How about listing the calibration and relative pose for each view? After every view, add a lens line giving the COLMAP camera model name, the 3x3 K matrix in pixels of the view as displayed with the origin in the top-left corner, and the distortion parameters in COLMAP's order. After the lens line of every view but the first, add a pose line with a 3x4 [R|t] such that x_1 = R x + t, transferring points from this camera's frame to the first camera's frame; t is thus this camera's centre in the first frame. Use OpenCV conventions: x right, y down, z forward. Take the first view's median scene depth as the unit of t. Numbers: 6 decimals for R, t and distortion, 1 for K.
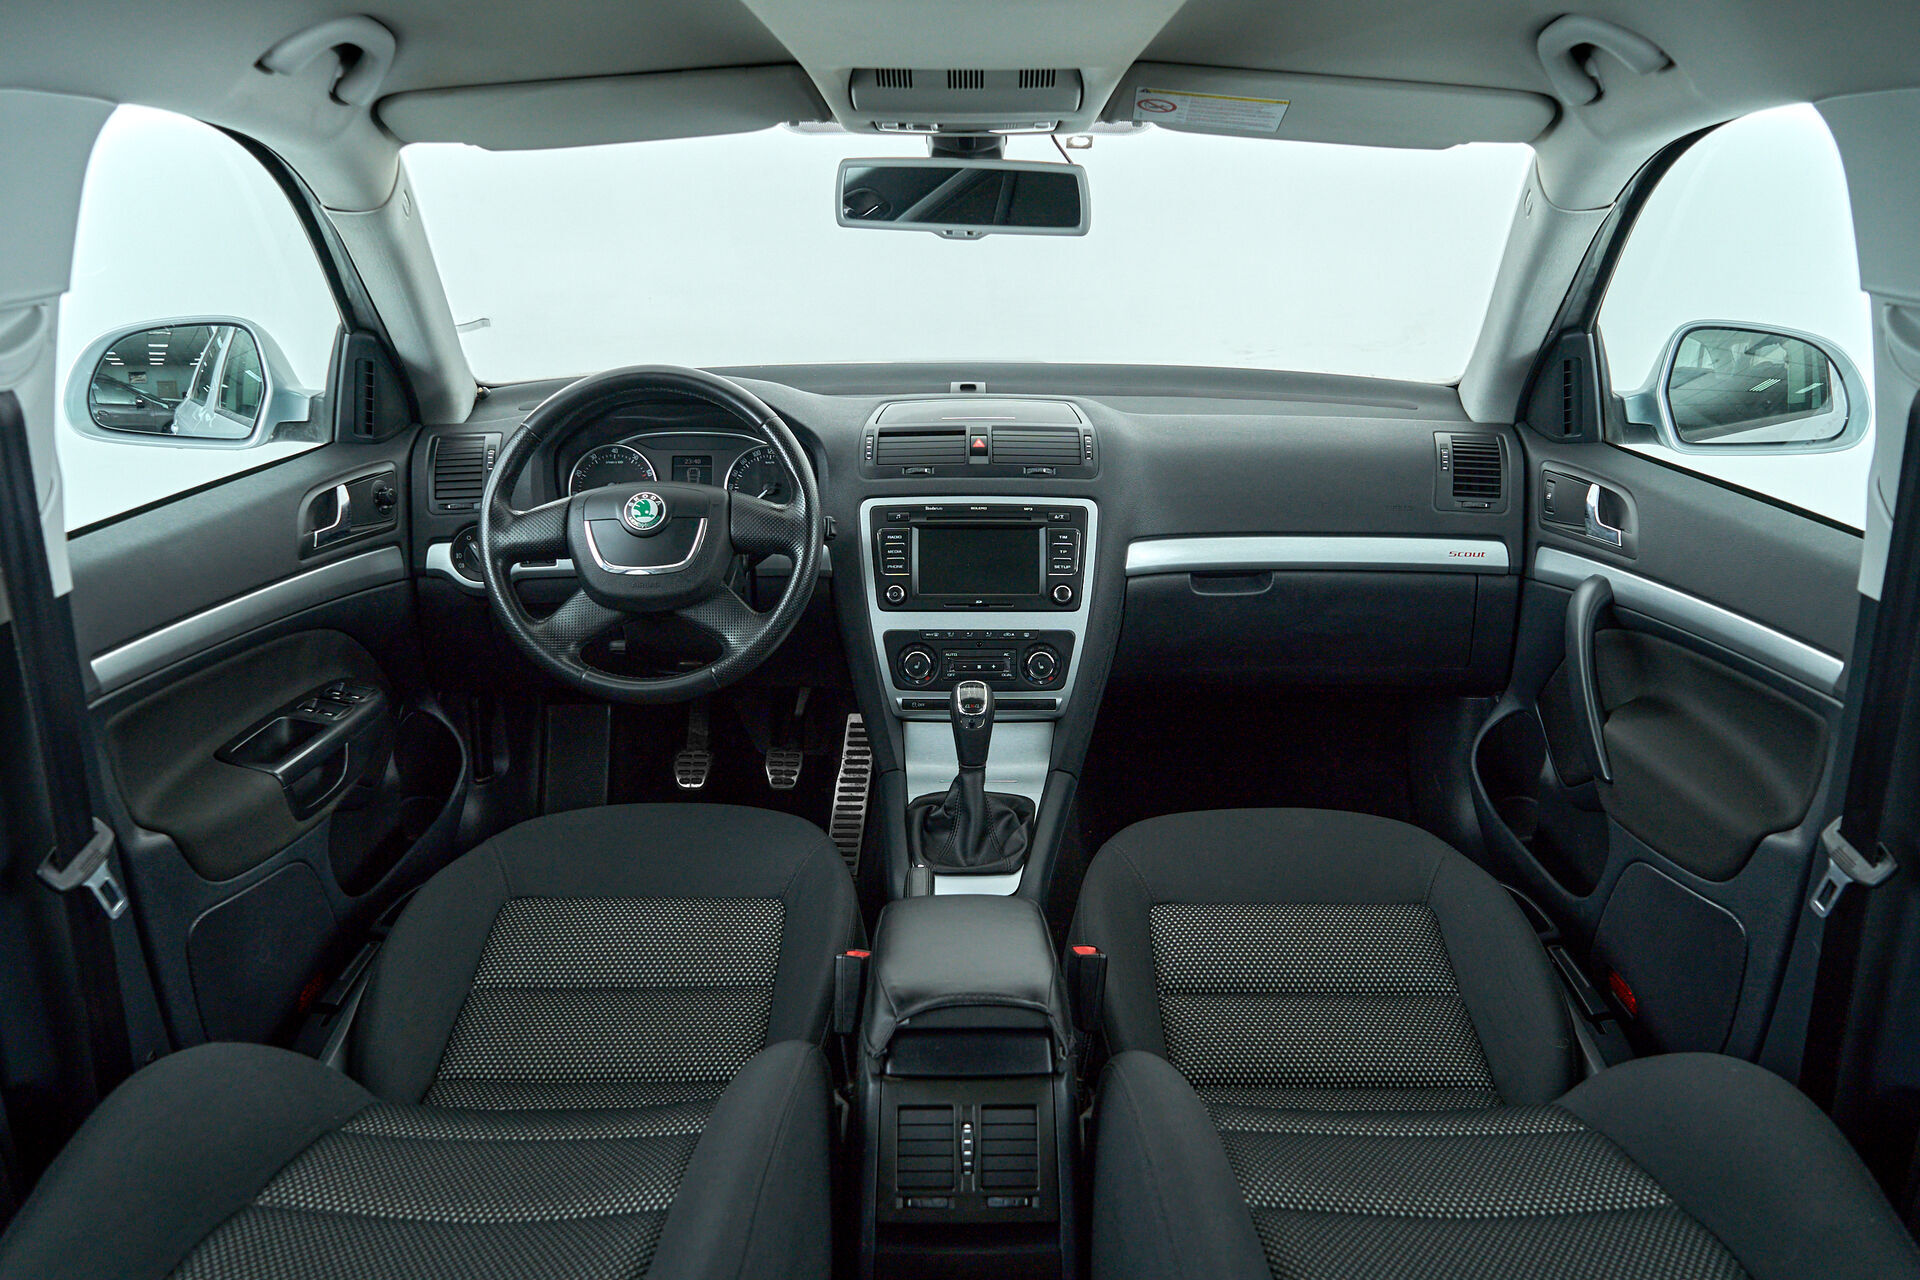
lens RADIAL K [[1563.4, 0, 969.8], [0, 1563.4, 641.0], [0, 0, 1]] dist [0.000793, 0.017499]
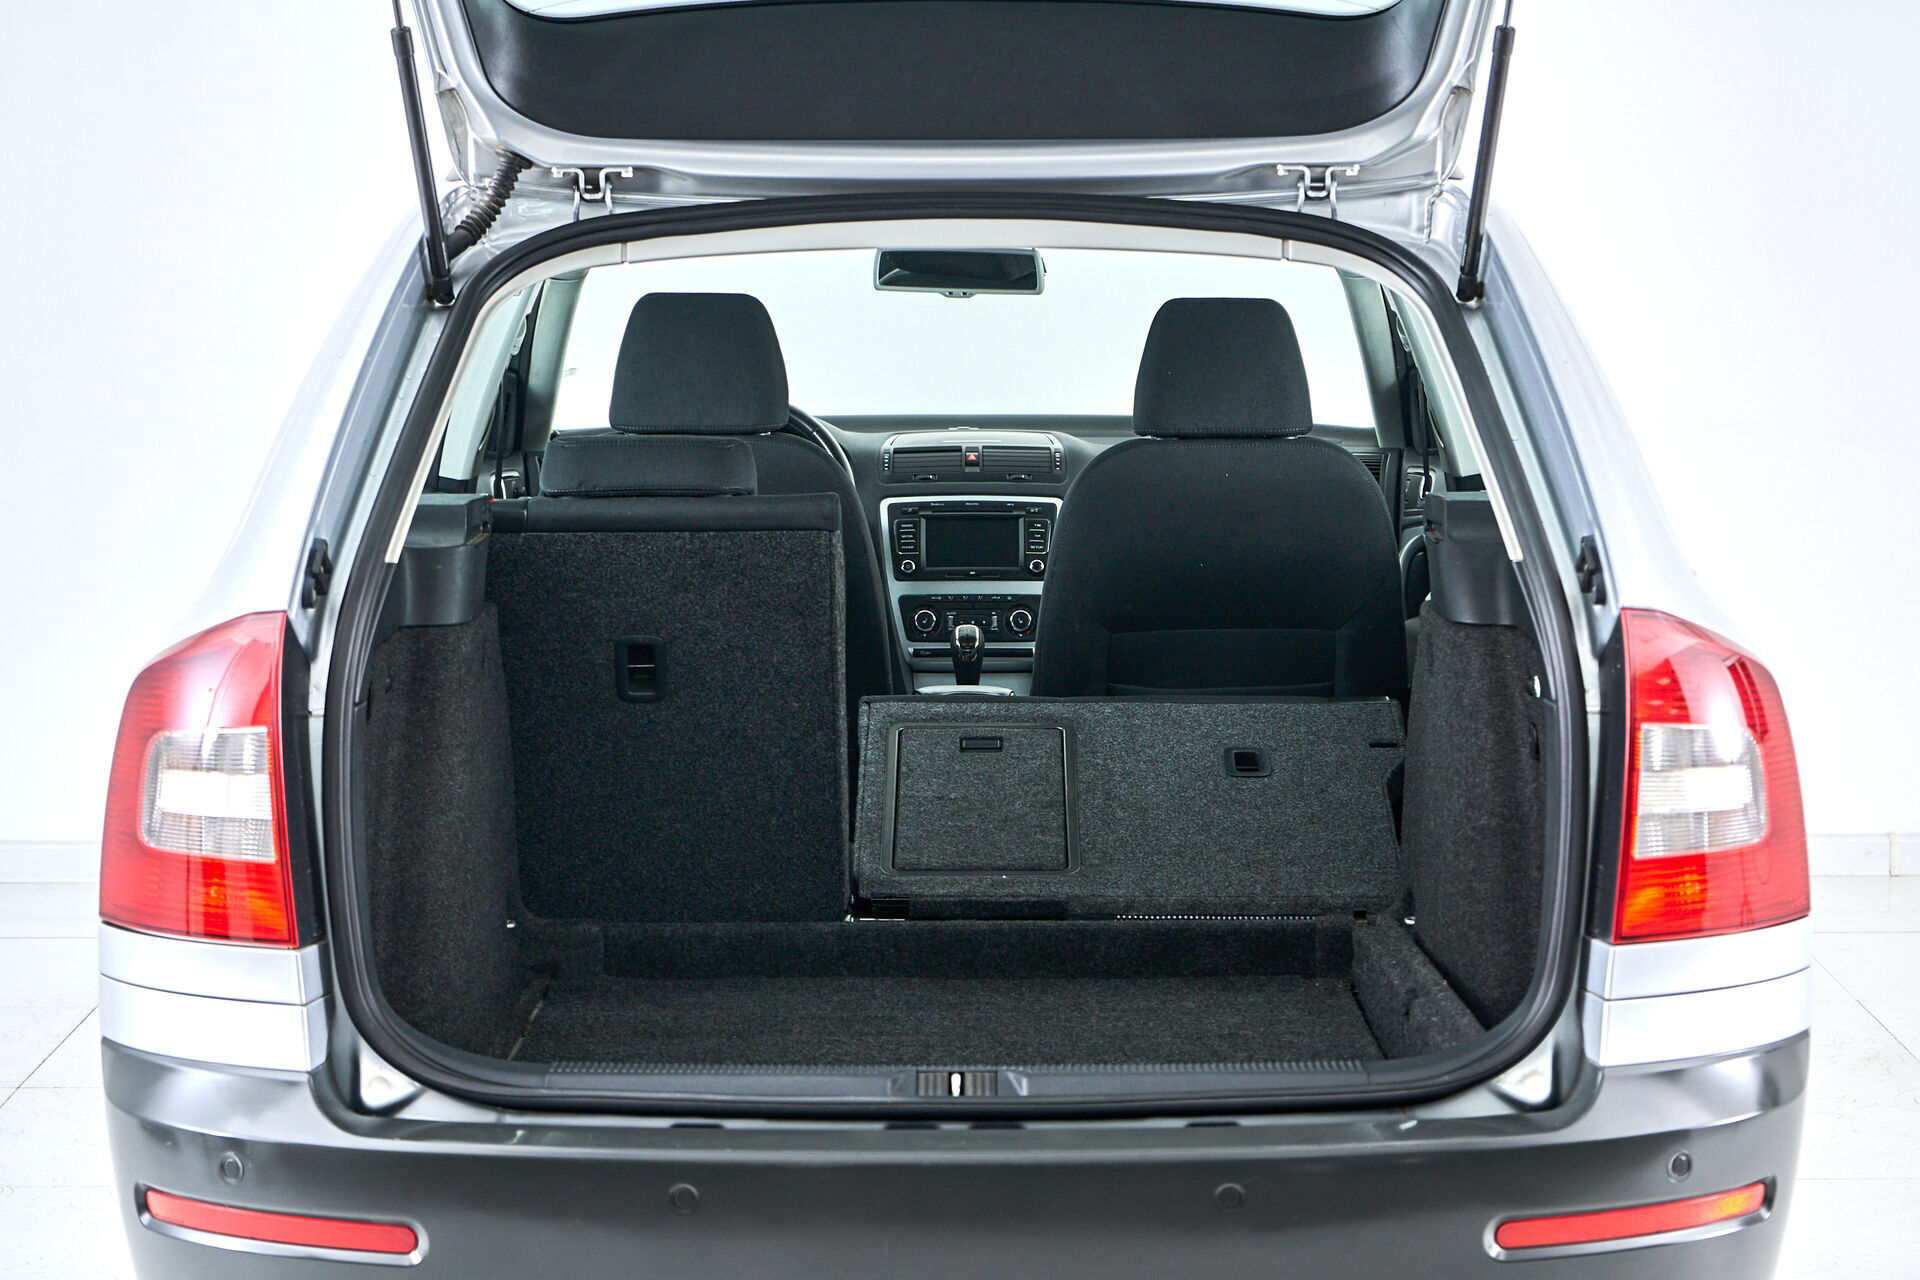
lens RADIAL K [[3923.5, 0, 963.8], [0, 3923.5, 632.2], [0, 0, 1]] dist [0.035131, 0.000000]
pose [[0.999994, -0.003241, -0.001135, 0.002220], [0.002963, 0.981410, -0.191900, 0.642798], [0.001736, 0.191895, 0.981414, -2.168067]]
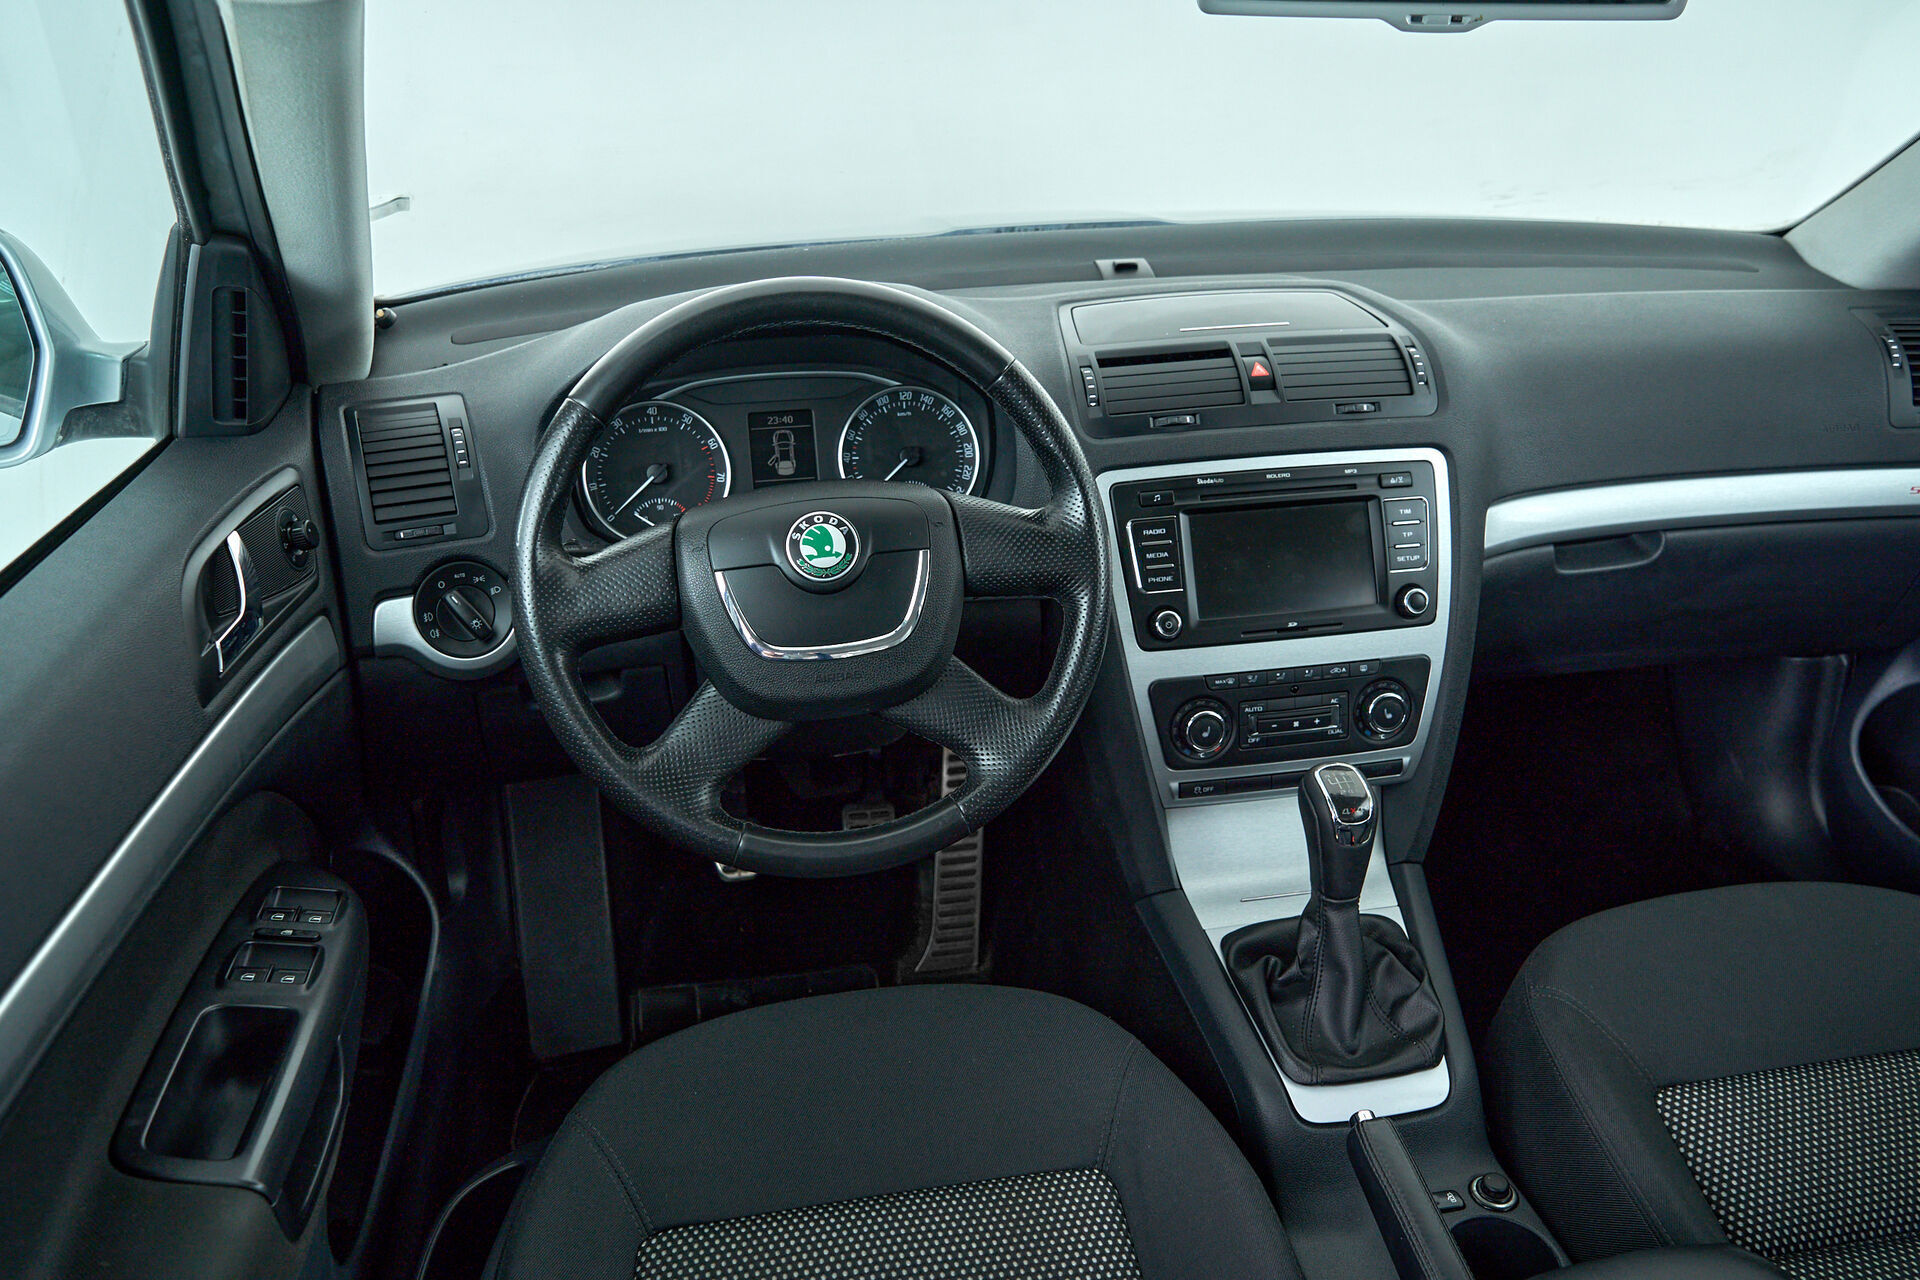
lens RADIAL K [[1563.4, 0, 961.5], [0, 1563.4, 641.4], [0, 0, 1]] dist [0.000793, 0.017499]
pose [[0.981117, -0.089511, 0.171454, -0.235329], [0.069907, 0.990650, 0.117158, -0.101670], [-0.180338, -0.102960, 0.978201, 0.395421]]
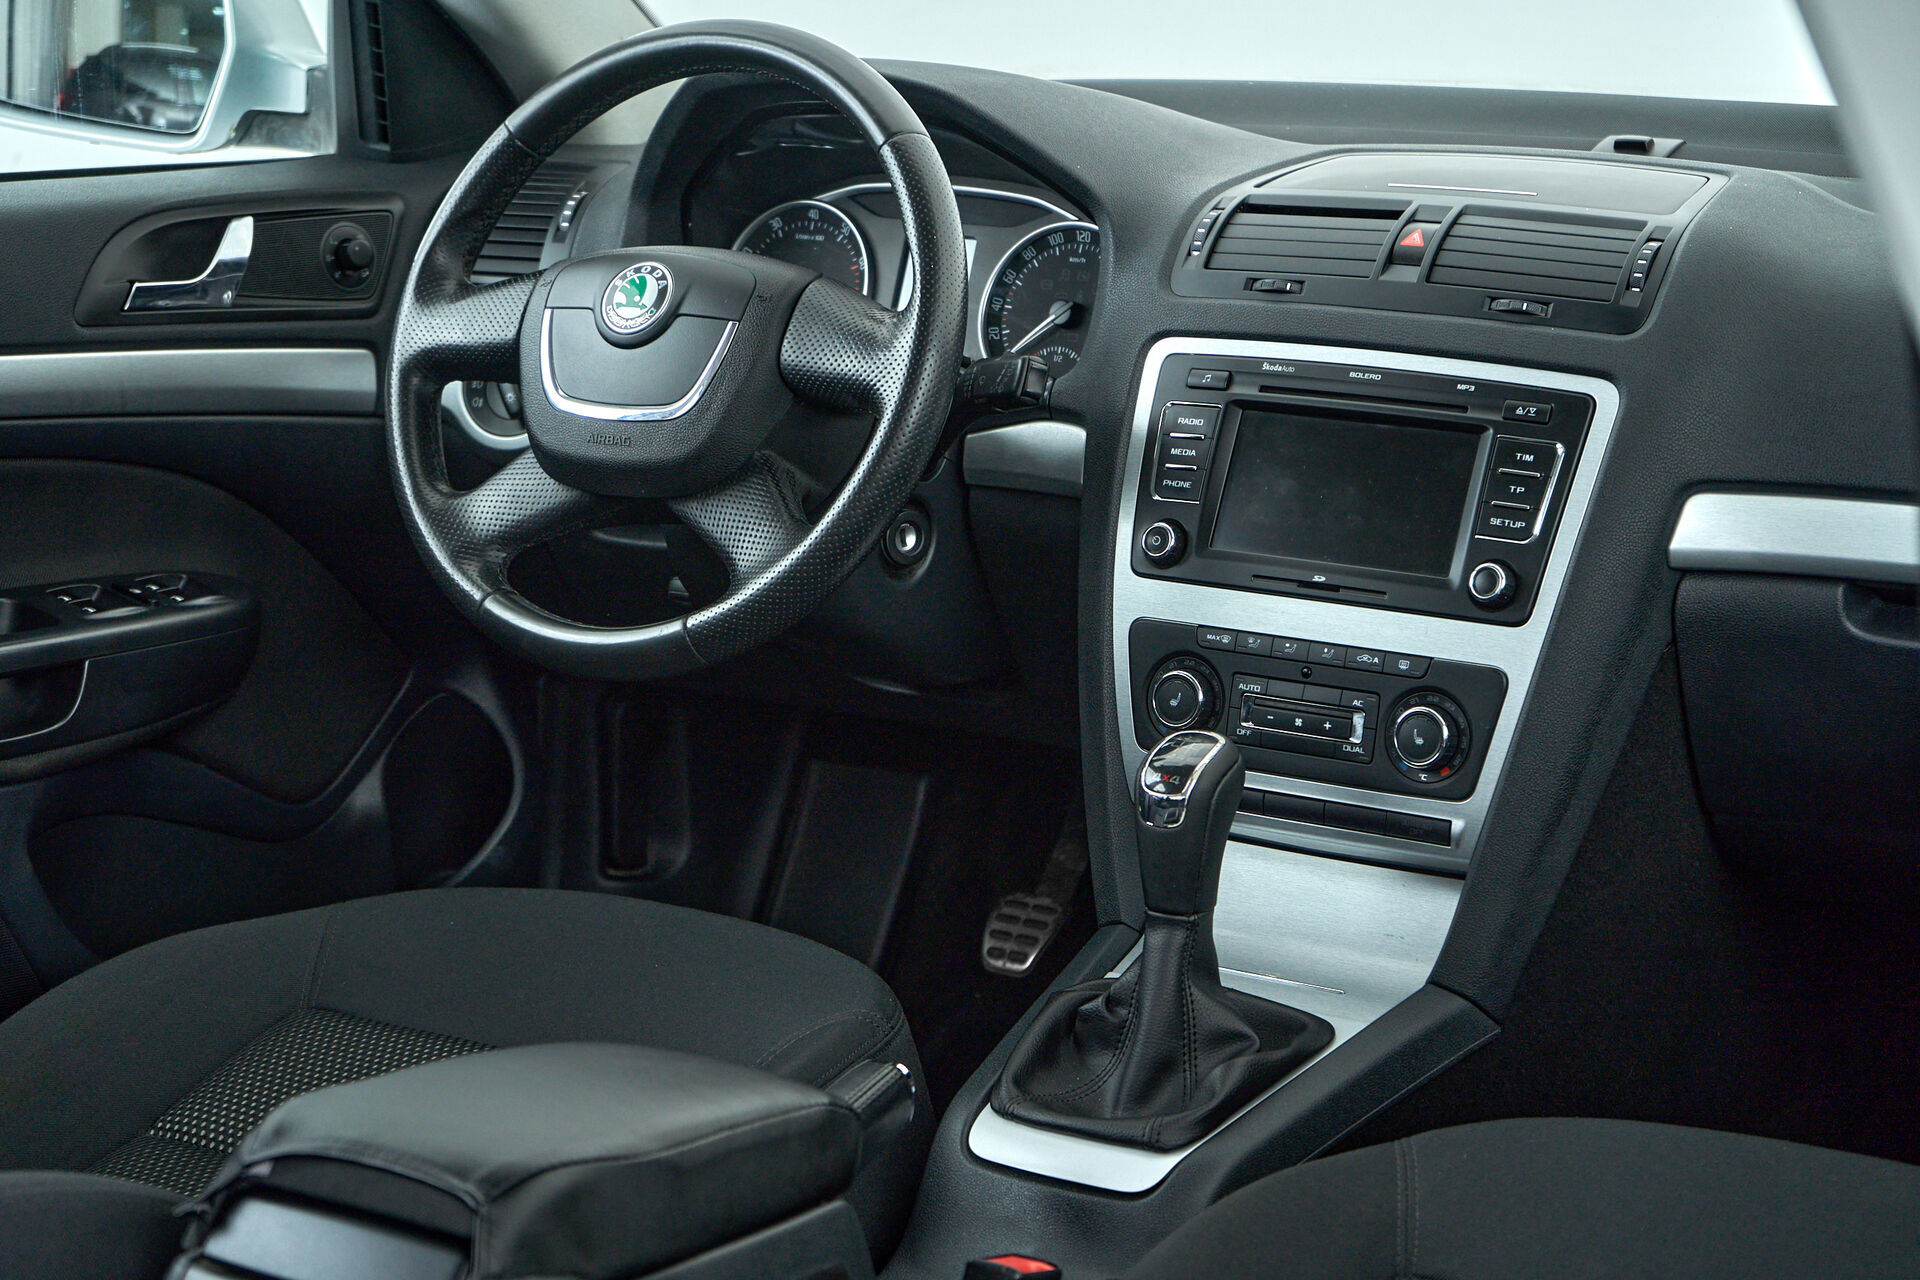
lens RADIAL K [[3923.5, 0, 957.4], [0, 3923.5, 641.6], [0, 0, 1]] dist [0.035131, 0.000000]
pose [[0.833483, 0.122944, -0.538693, 0.524642], [-0.165545, 0.985709, -0.031172, 0.044737], [0.527162, 0.115159, 0.841925, -0.001675]]
